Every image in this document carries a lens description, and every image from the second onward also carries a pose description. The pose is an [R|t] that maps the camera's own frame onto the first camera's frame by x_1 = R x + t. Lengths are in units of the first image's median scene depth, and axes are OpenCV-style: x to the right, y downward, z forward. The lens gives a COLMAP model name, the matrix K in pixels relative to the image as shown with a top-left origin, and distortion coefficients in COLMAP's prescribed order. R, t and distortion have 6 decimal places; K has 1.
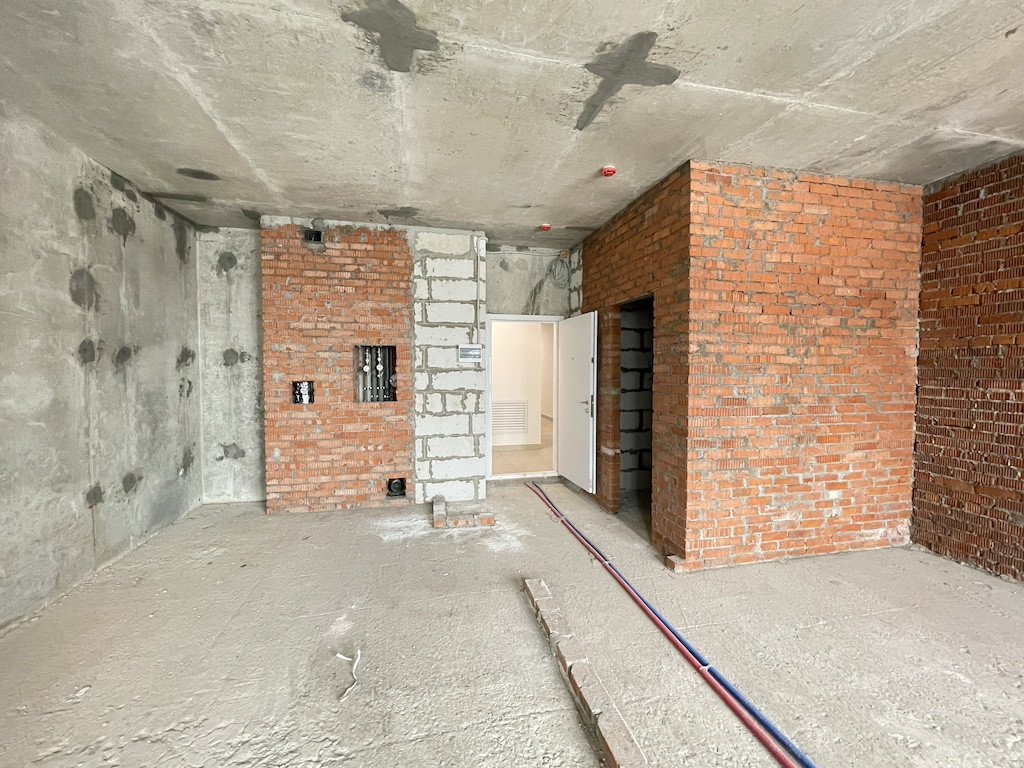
lens RADIAL K [[415.7, 0, 506.9], [0, 415.7, 380.7], [0, 0, 1]] dist [0.012089, -0.004764]
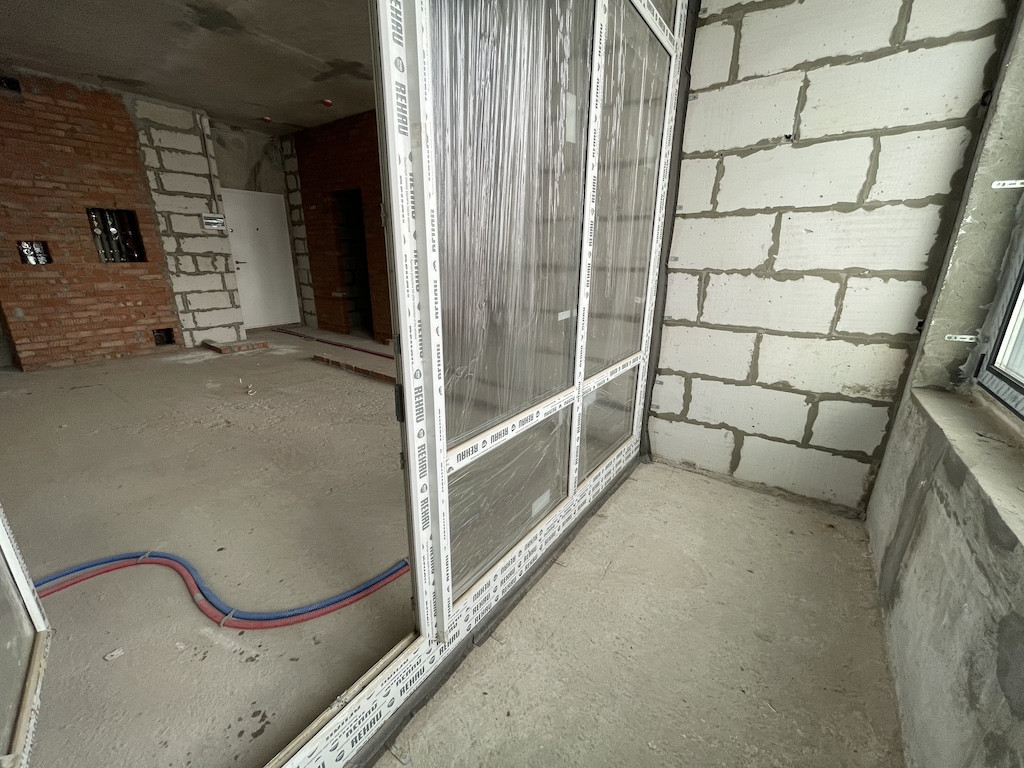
lens RADIAL K [[415.7, 0, 506.9], [0, 415.7, 380.7], [0, 0, 1]] dist [0.012089, -0.004764]
pose [[0.748294, -0.186712, 0.636549, -0.319427], [0.013937, 0.963786, 0.266314, 0.071253], [-0.663221, -0.190410, 0.723797, -0.565498]]
